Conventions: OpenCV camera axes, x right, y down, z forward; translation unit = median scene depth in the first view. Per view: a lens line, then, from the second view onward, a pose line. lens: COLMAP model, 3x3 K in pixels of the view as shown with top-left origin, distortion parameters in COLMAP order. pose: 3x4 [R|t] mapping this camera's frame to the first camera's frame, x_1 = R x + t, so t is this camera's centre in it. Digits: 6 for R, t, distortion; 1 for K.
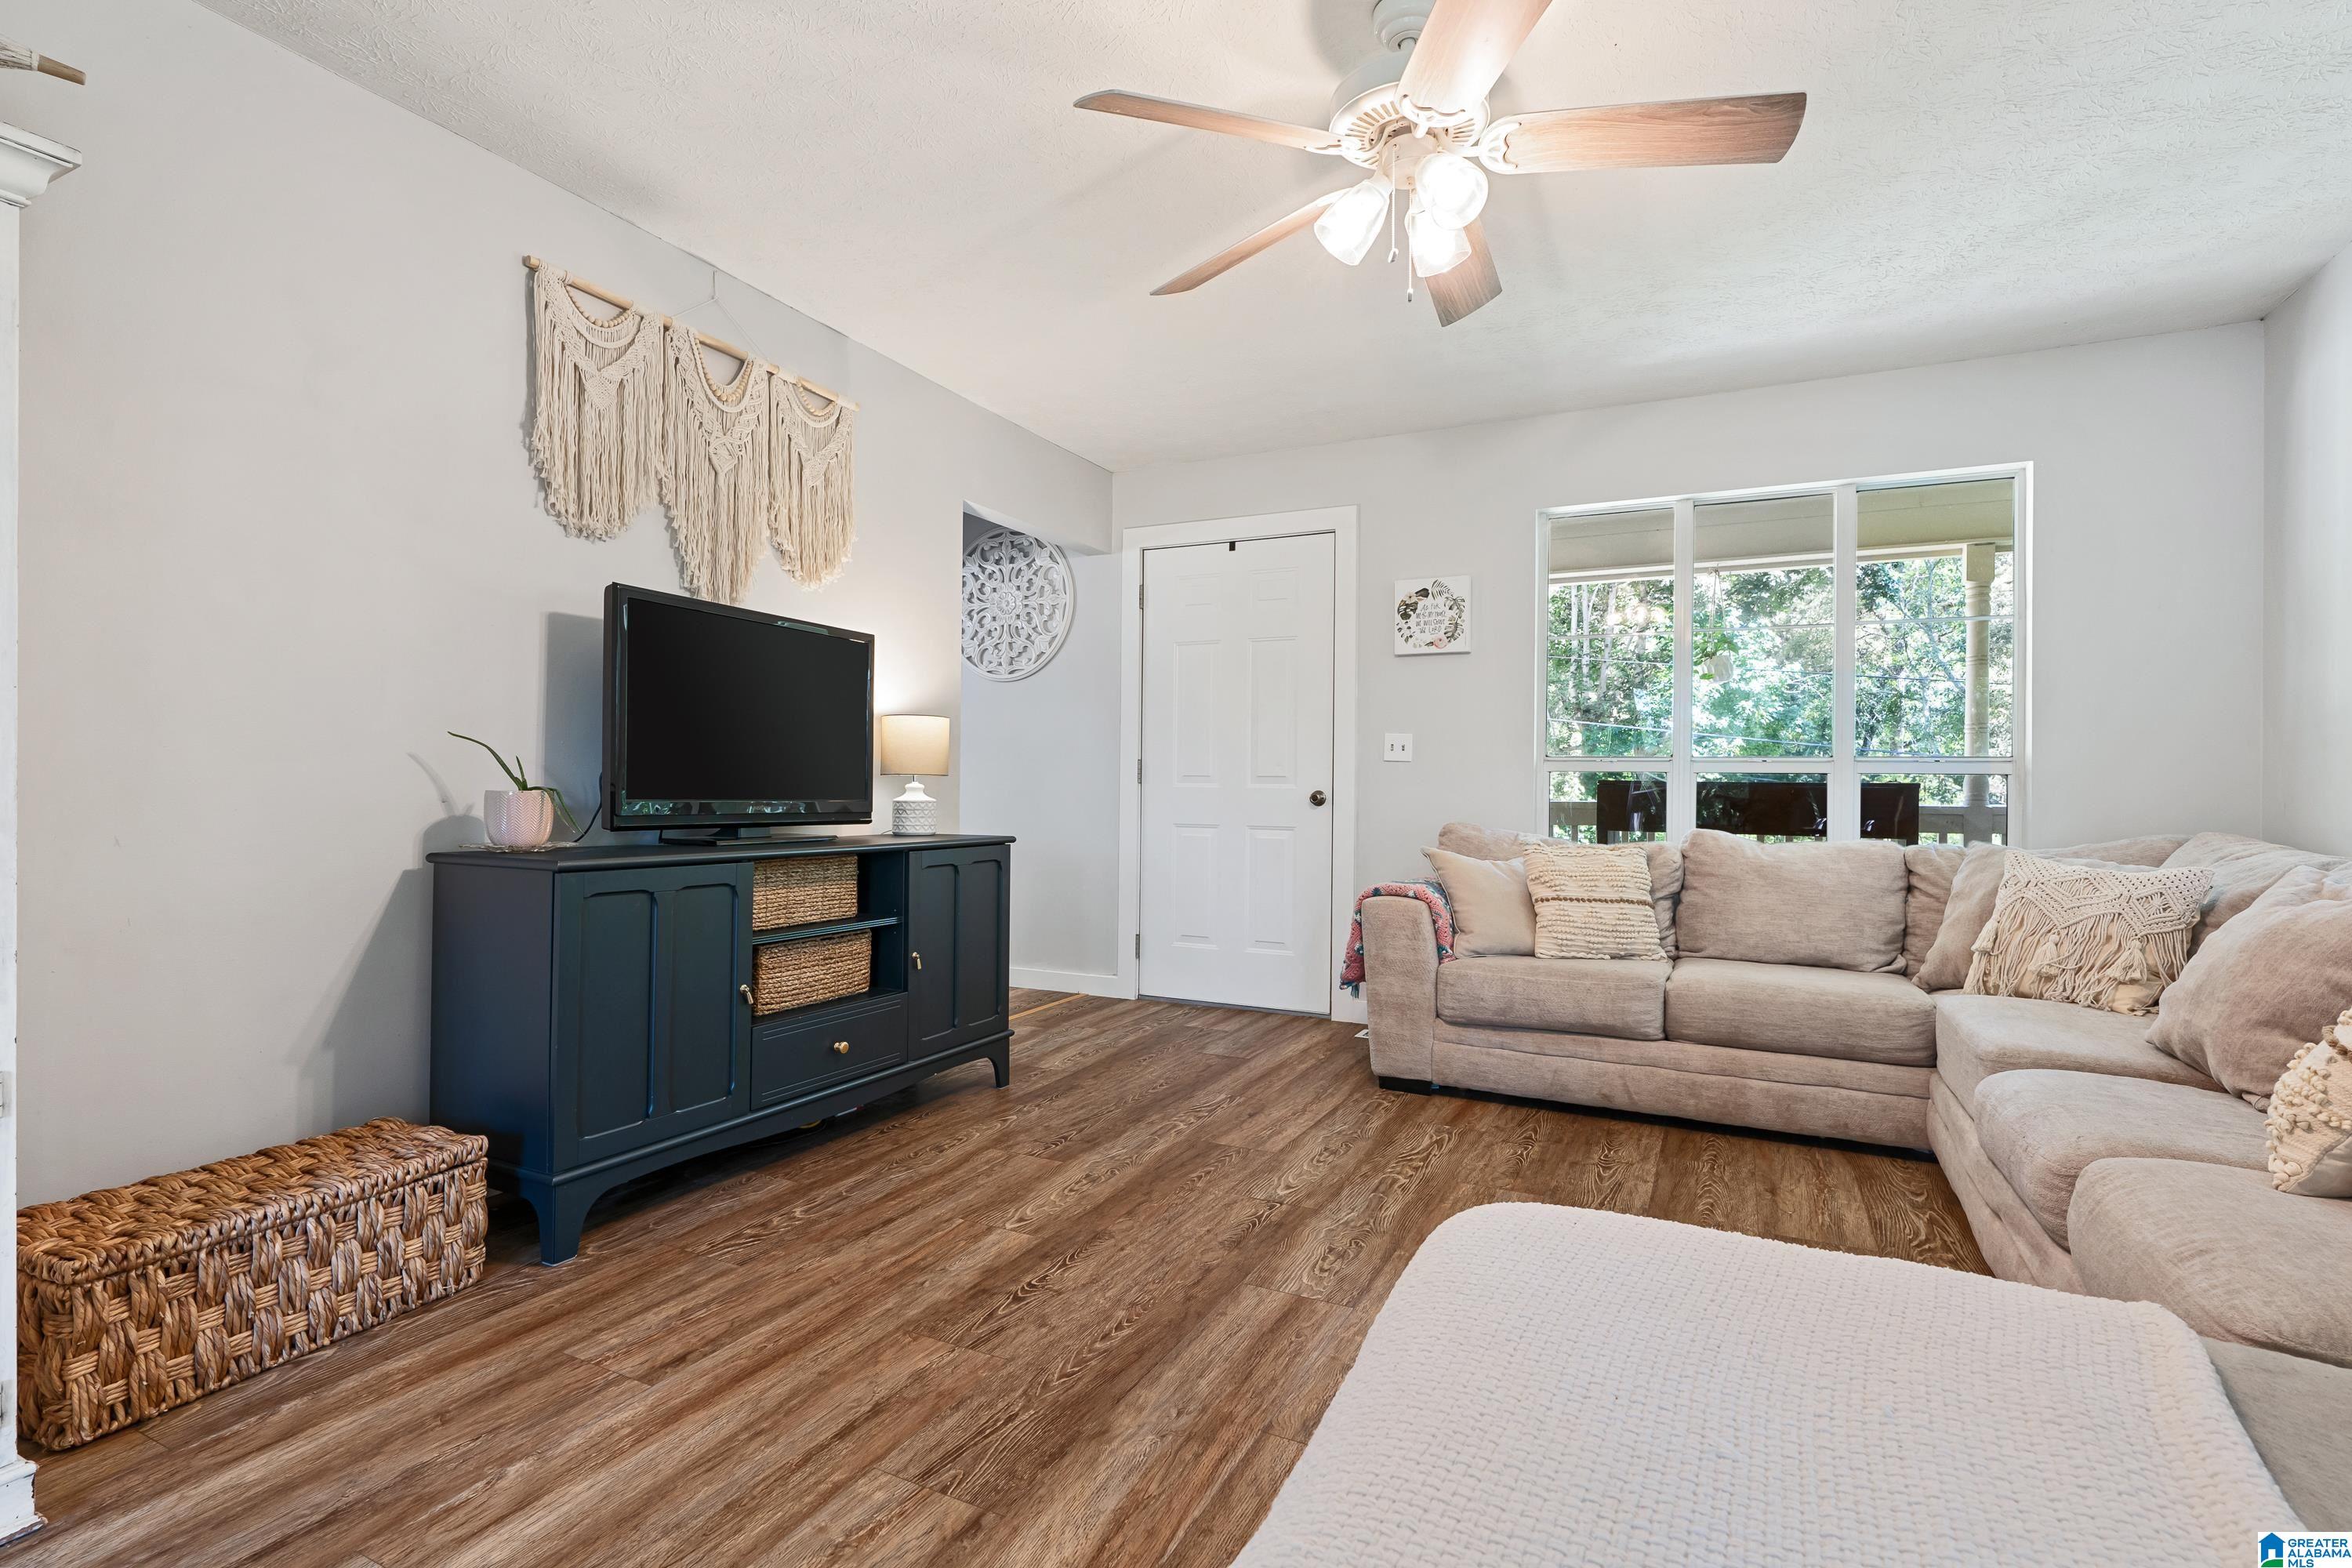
lens RADIAL K [[1107.3, 0, 1179.5], [0, 1107.3, 784.1], [0, 0, 1]] dist [-0.005305, 0.000180]
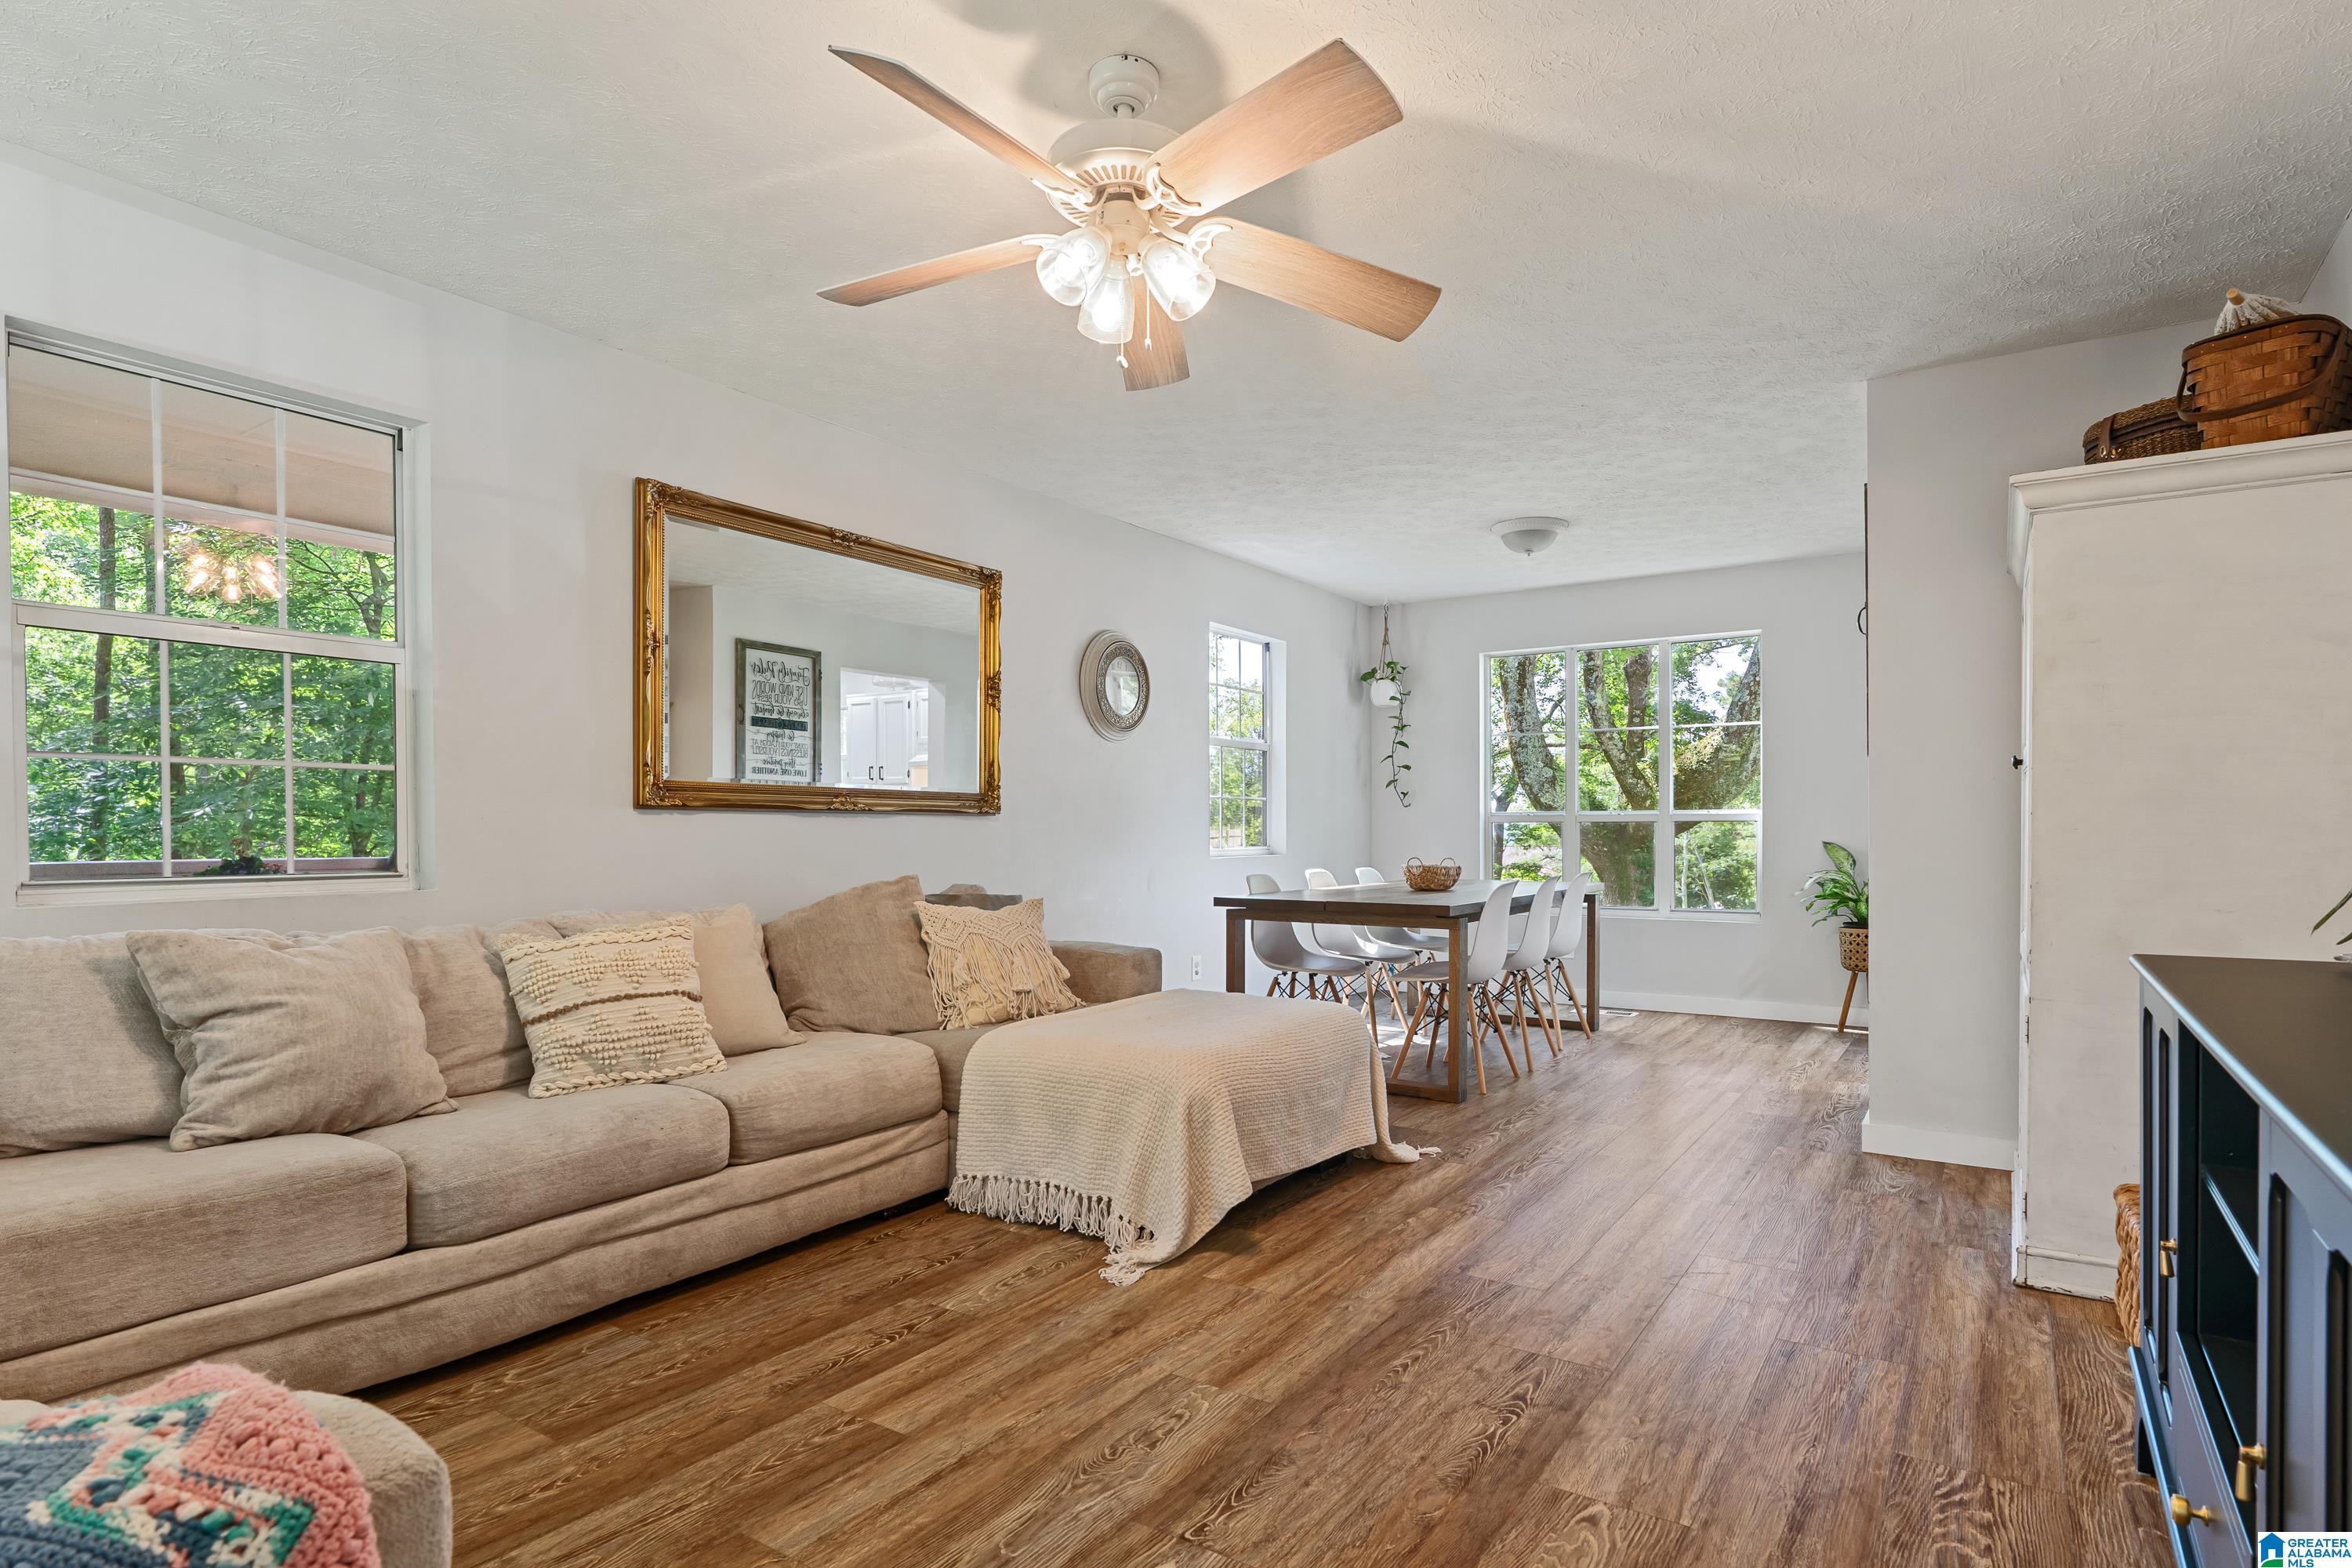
lens RADIAL K [[1229.7, 0, 1194.7], [0, 1229.7, 852.0], [0, 0, 1]] dist [-0.000675, 0.000199]
pose [[-0.992918, -0.007023, 0.118595, 0.007100], [-0.005342, 0.999881, 0.014489, -0.012216], [-0.118683, 0.013753, -0.992837, 1.797427]]
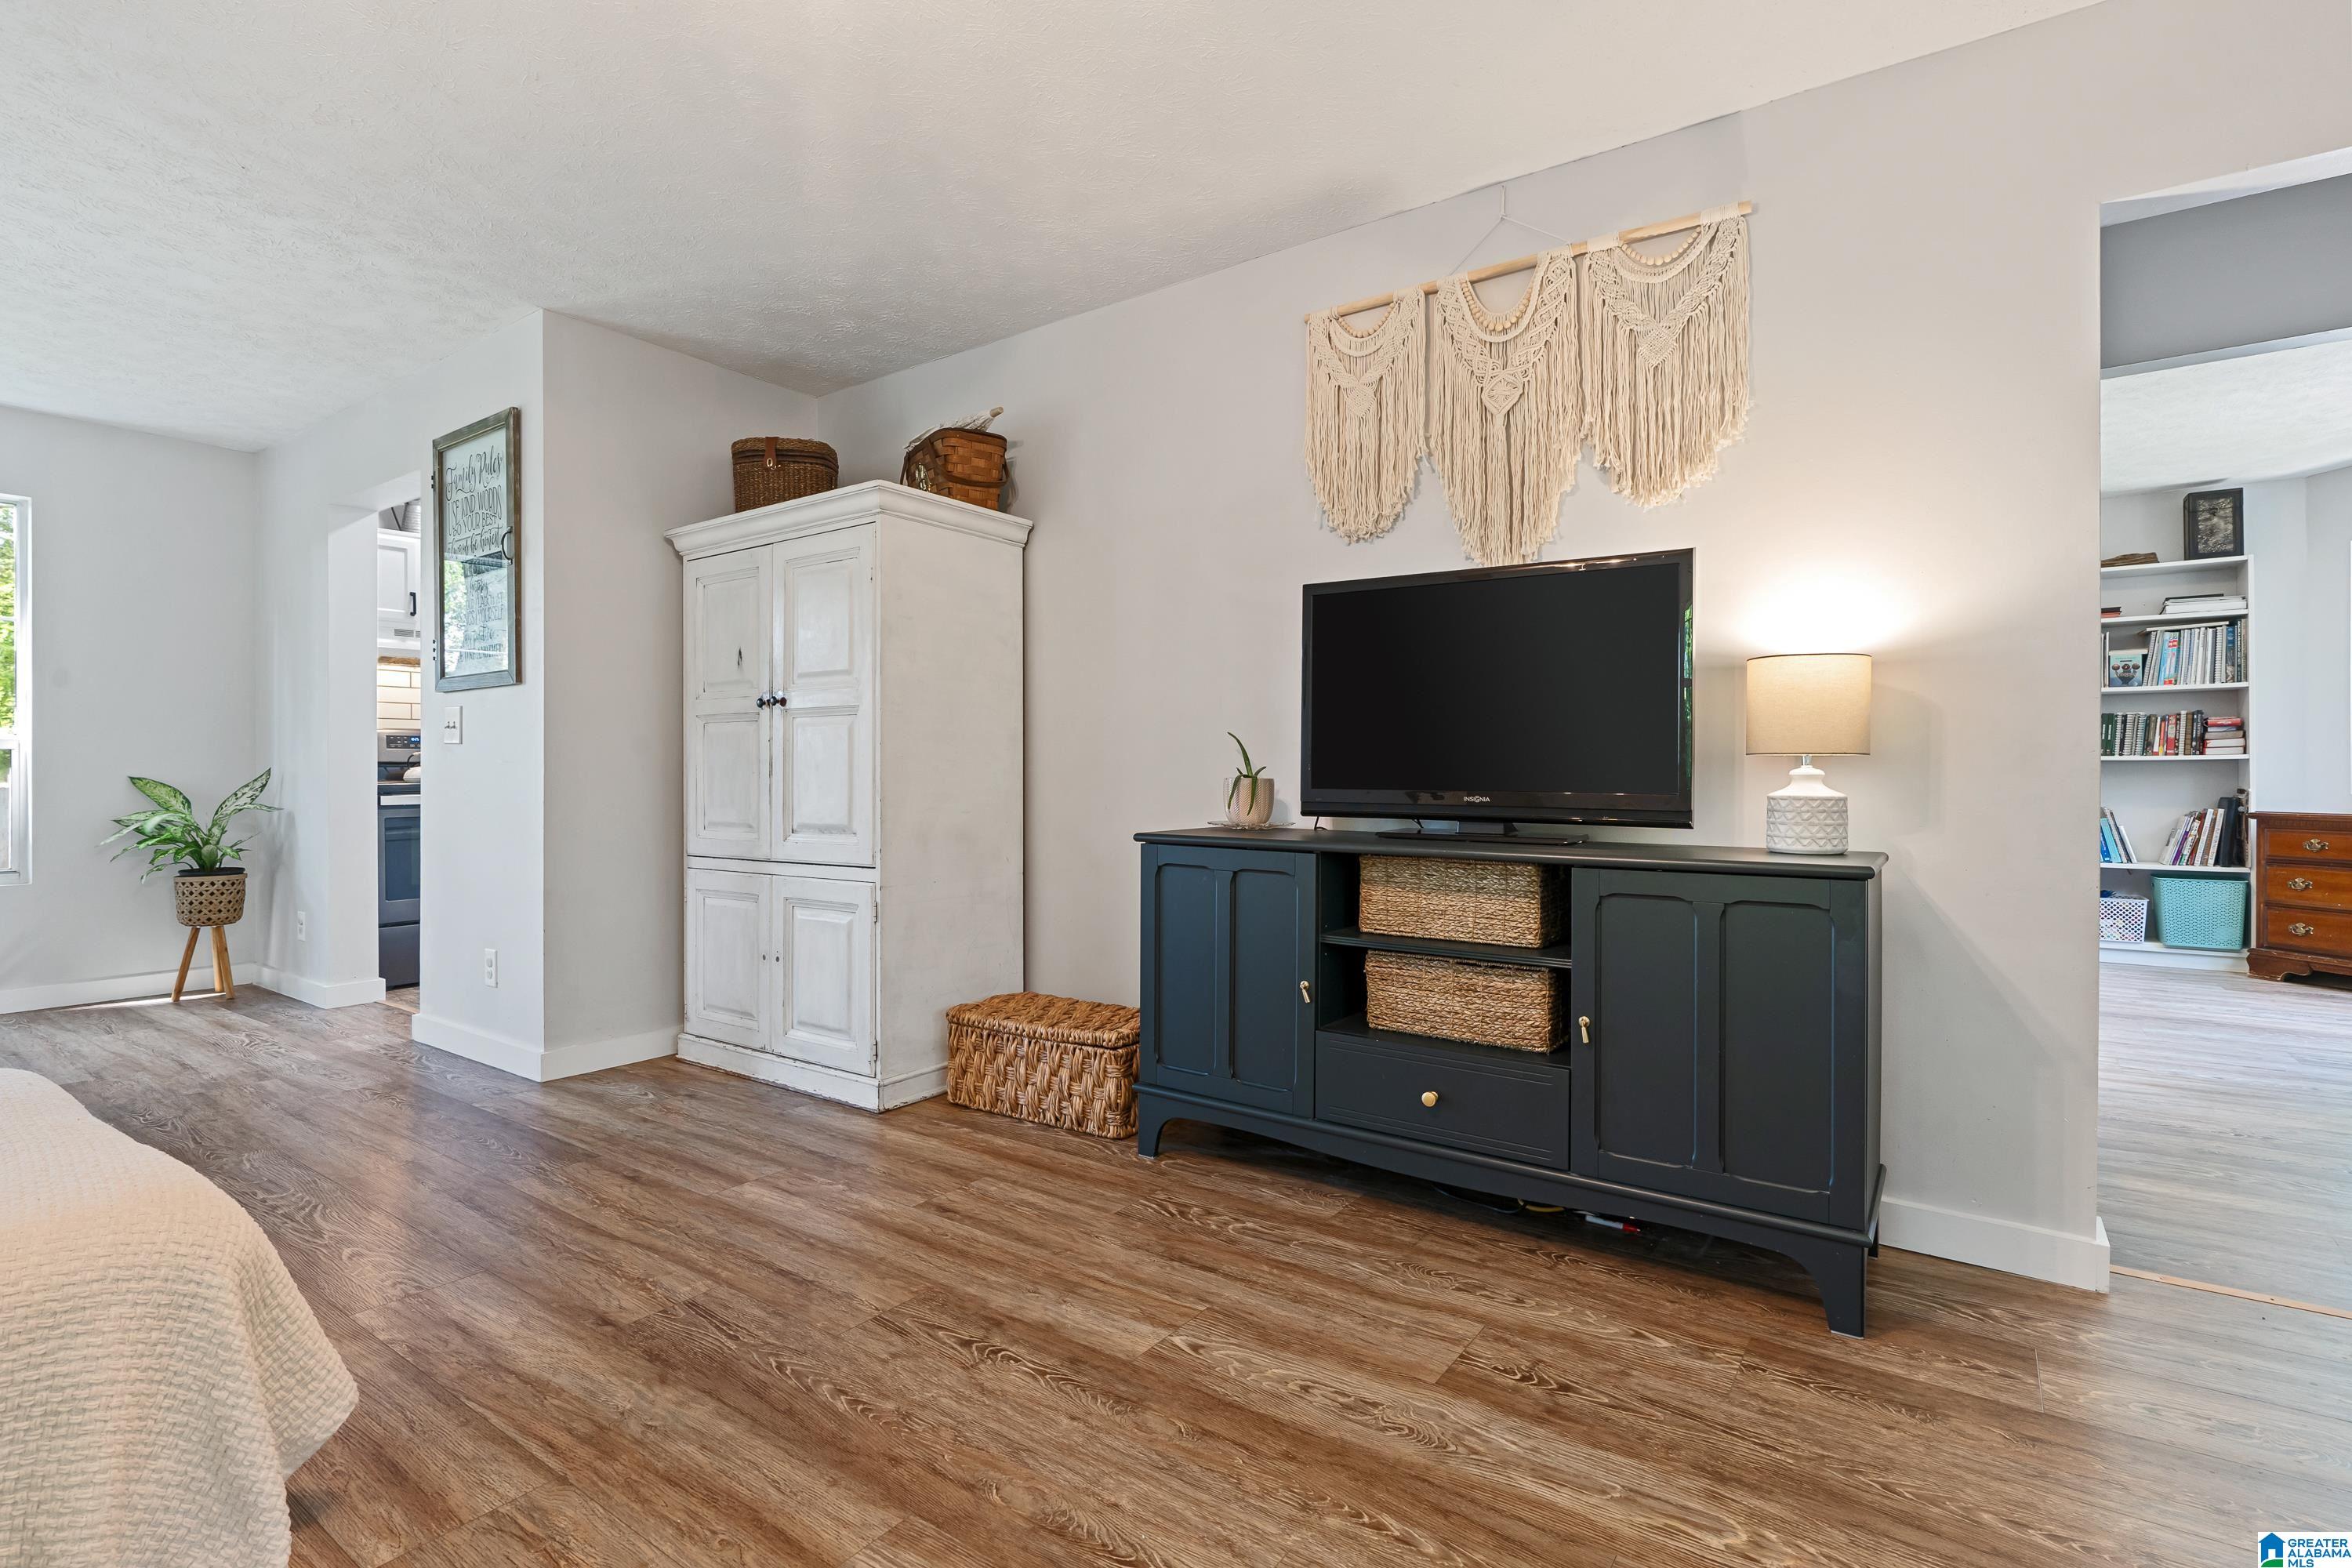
lens RADIAL K [[1107.3, 0, 1177.4], [0, 1107.3, 773.0], [0, 0, 1]] dist [-0.005305, 0.000180]
pose [[-0.150587, -0.007990, -0.988565, 0.623139], [0.001581, 0.999964, -0.008323, 0.010115], [0.988596, -0.002816, -0.150569, 1.133729]]
